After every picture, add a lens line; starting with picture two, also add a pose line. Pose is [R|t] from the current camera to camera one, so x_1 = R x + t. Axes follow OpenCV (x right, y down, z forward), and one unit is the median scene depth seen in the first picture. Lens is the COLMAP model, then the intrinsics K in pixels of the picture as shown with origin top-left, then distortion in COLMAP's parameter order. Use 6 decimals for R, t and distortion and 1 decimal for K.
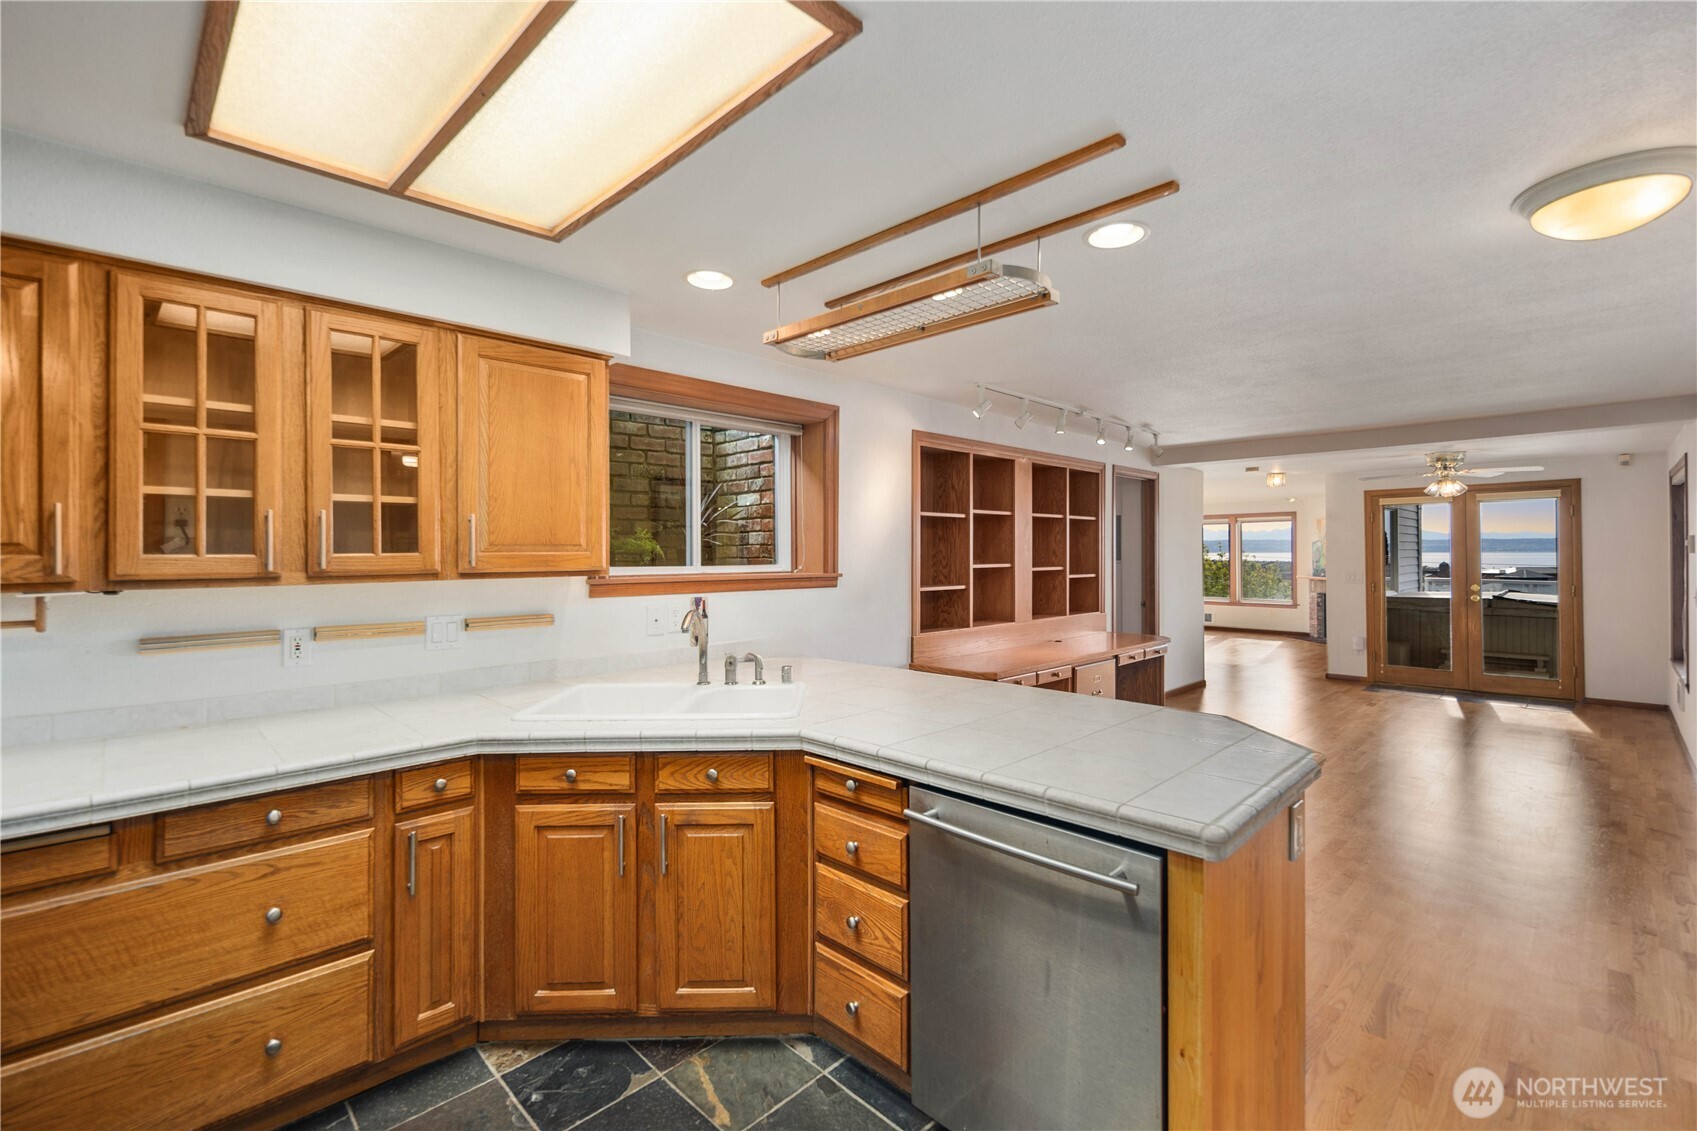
lens RADIAL K [[738.6, 0, 842.7], [0, 738.6, 550.1], [0, 0, 1]] dist [0.000293, -0.001041]
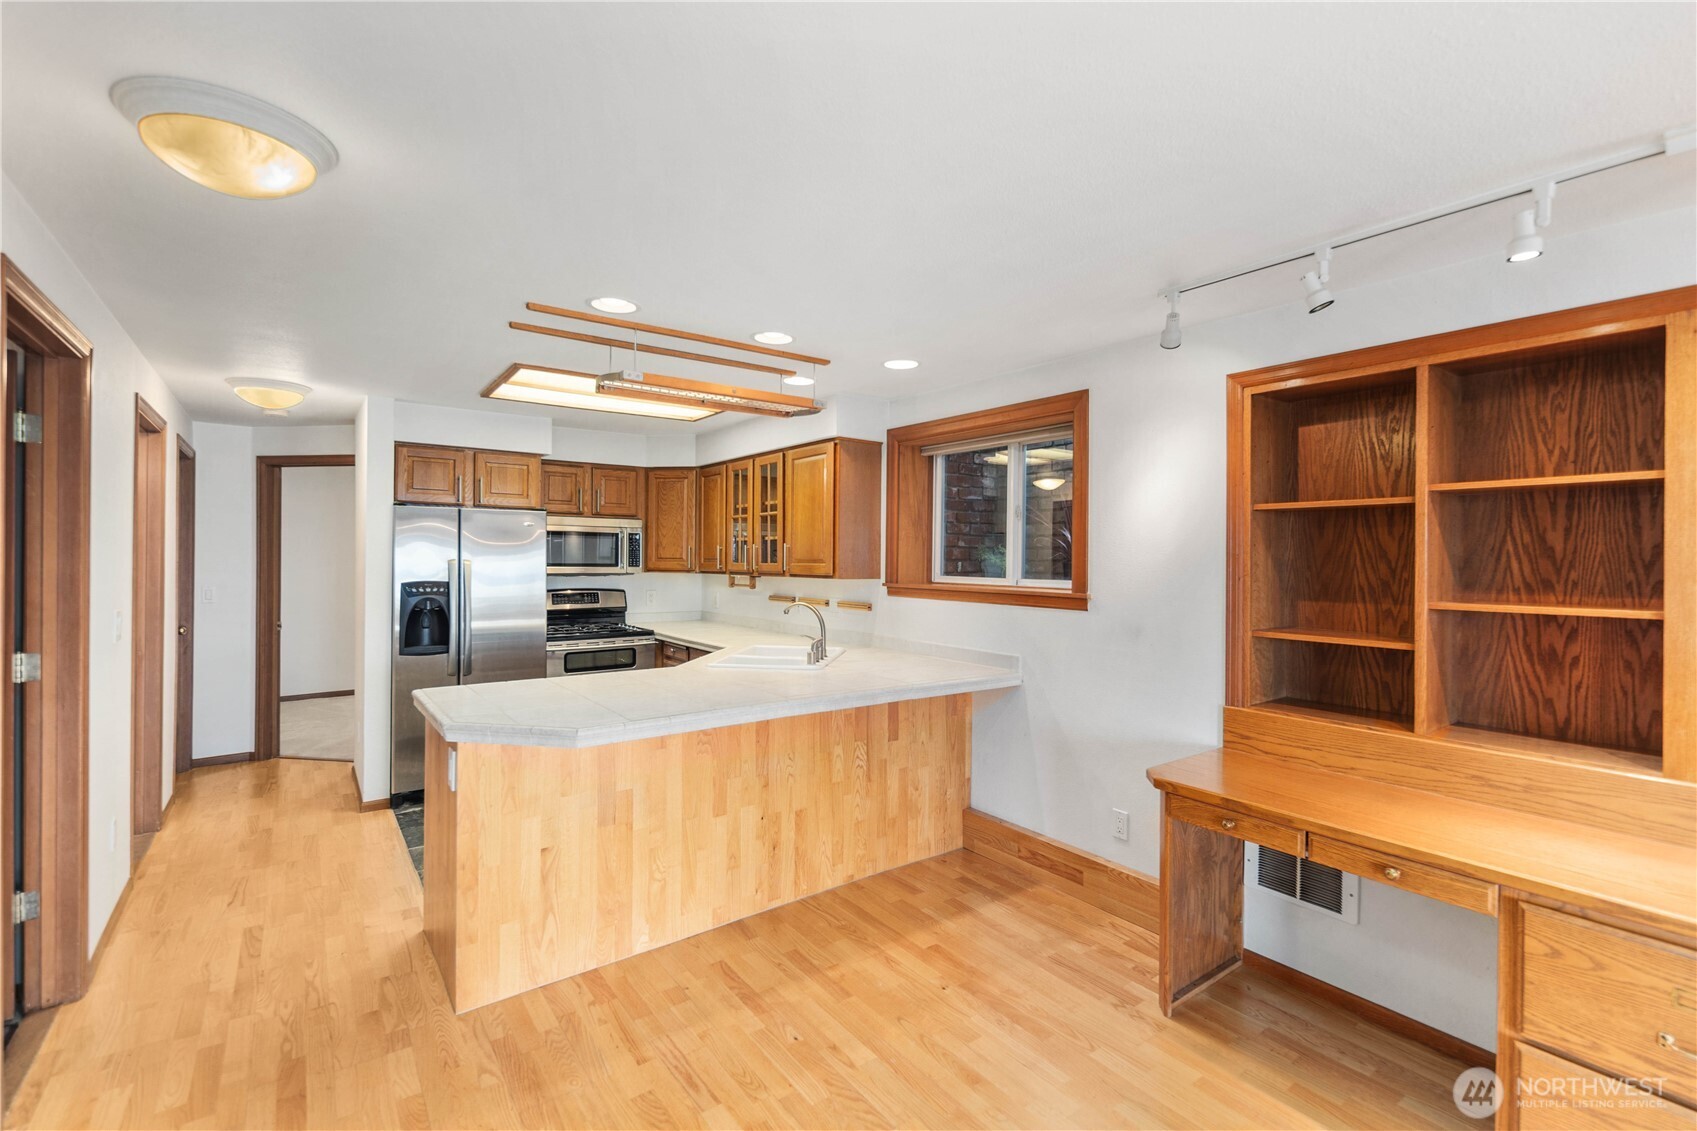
lens RADIAL K [[738.6, 0, 839.5], [0, 738.6, 566.6], [0, 0, 1]] dist [0.000293, -0.001041]
pose [[-0.138761, 0.010134, -0.990274, 1.556114], [-0.007018, 0.999912, 0.011216, -0.011675], [0.990301, 0.008506, -0.138678, 1.566167]]
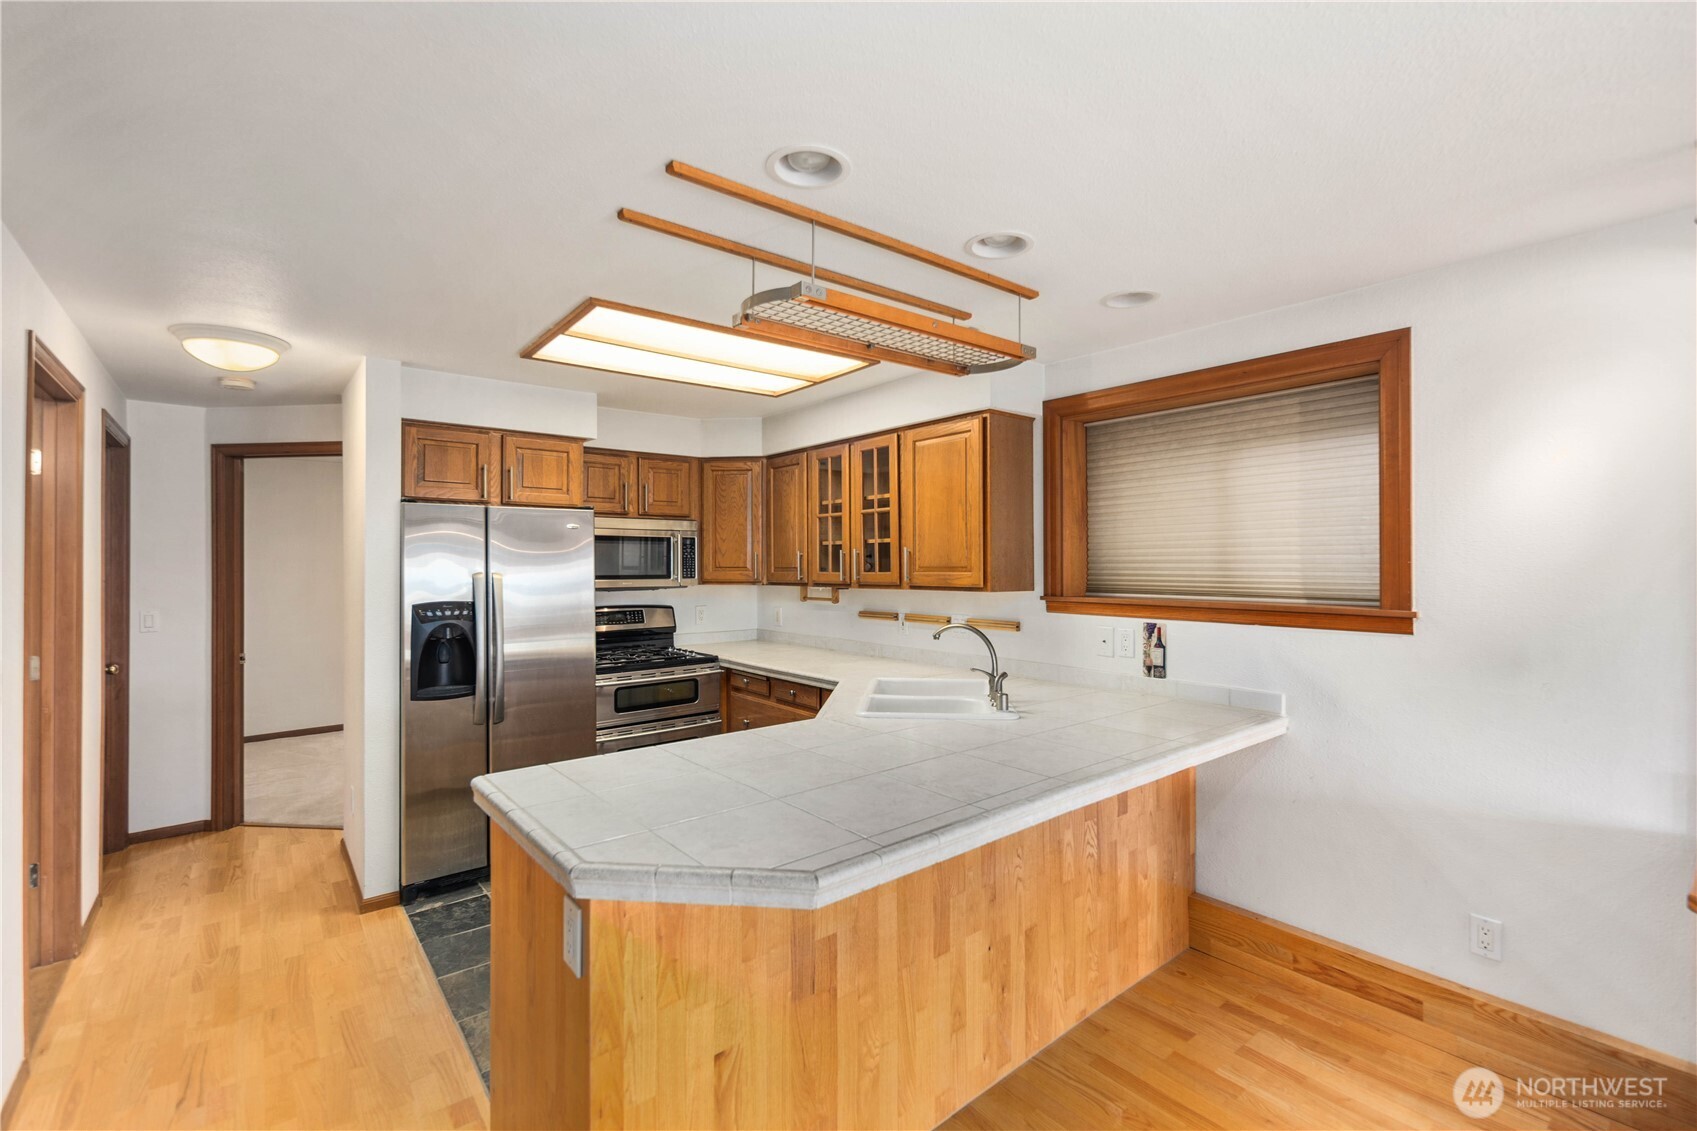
lens RADIAL K [[738.6, 0, 843.8], [0, 738.6, 566.3], [0, 0, 1]] dist [0.000293, -0.001041]
pose [[-0.095375, 0.003390, -0.995436, 1.155178], [0.005148, 0.999983, 0.002912, -0.015524], [0.995428, -0.004847, -0.095391, 1.130945]]
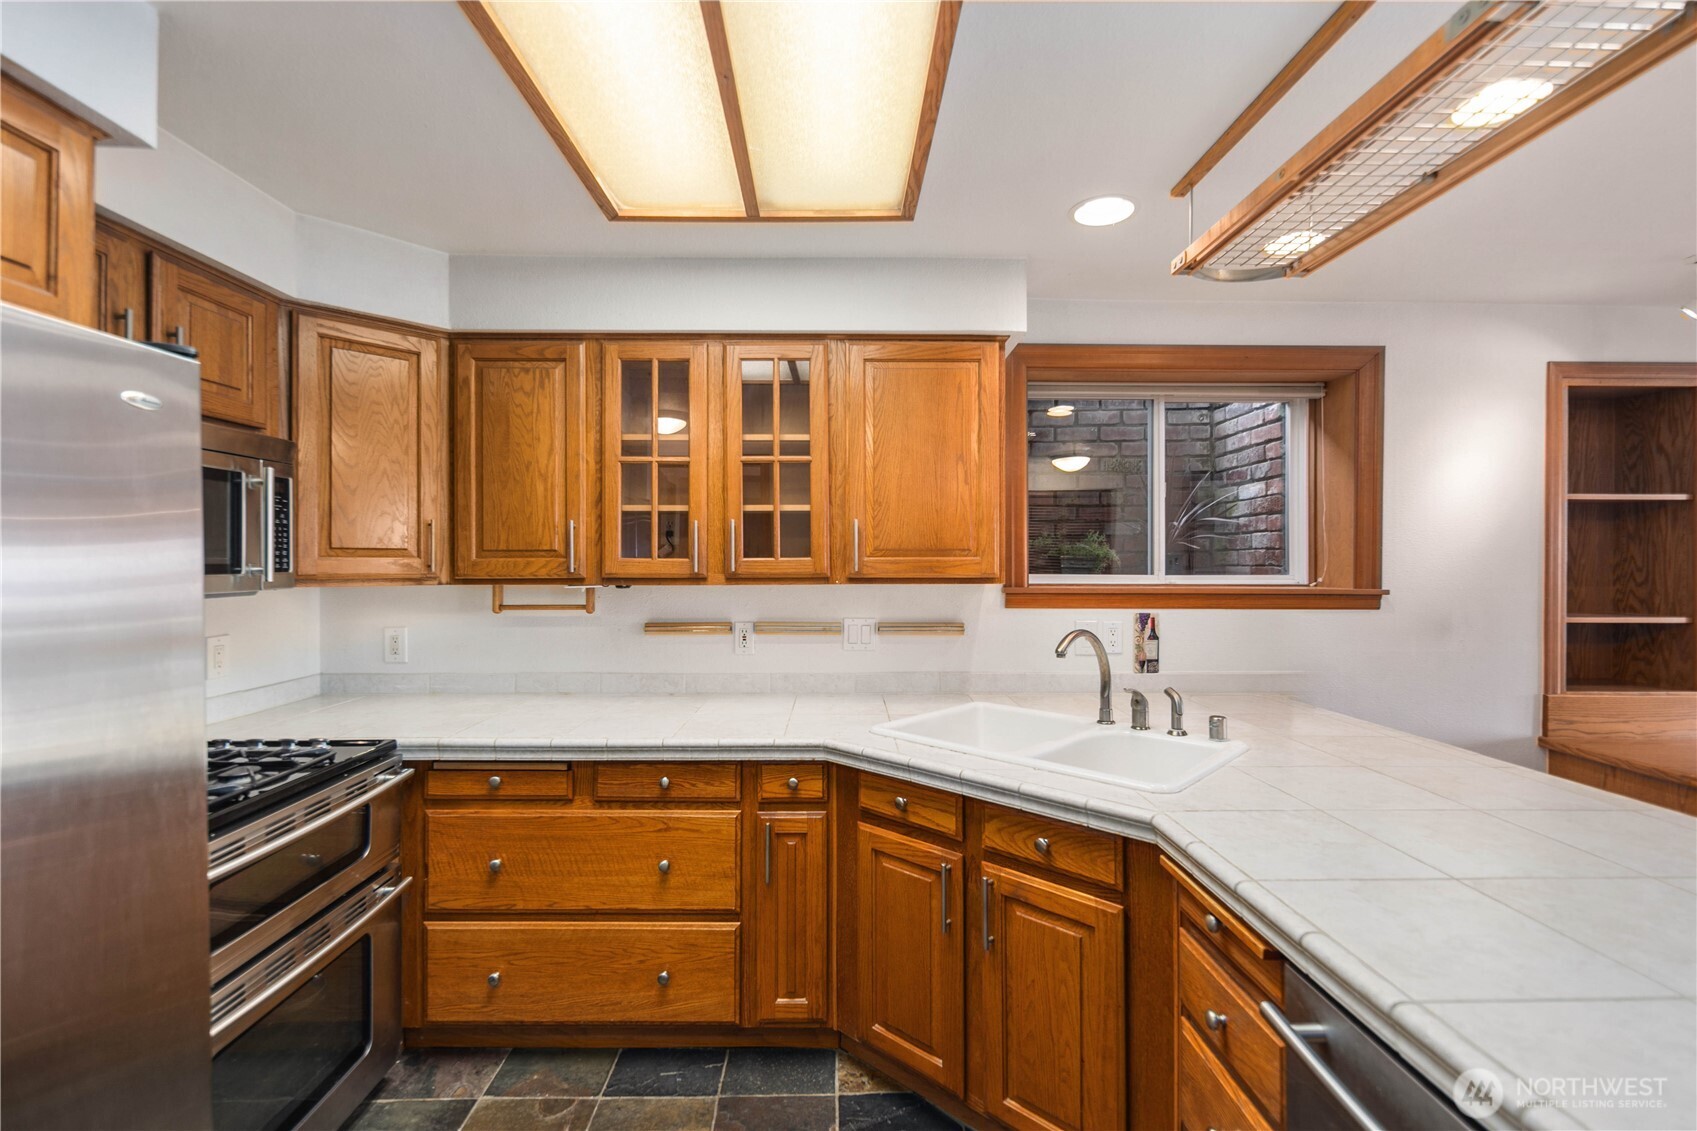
lens RADIAL K [[738.6, 0, 844.8], [0, 738.6, 560.2], [0, 0, 1]] dist [0.000293, -0.001041]
pose [[0.721209, 0.005265, -0.692698, 0.204088], [-0.001232, 0.999979, 0.006319, 0.000745], [0.692716, -0.003704, 0.721201, 0.293979]]
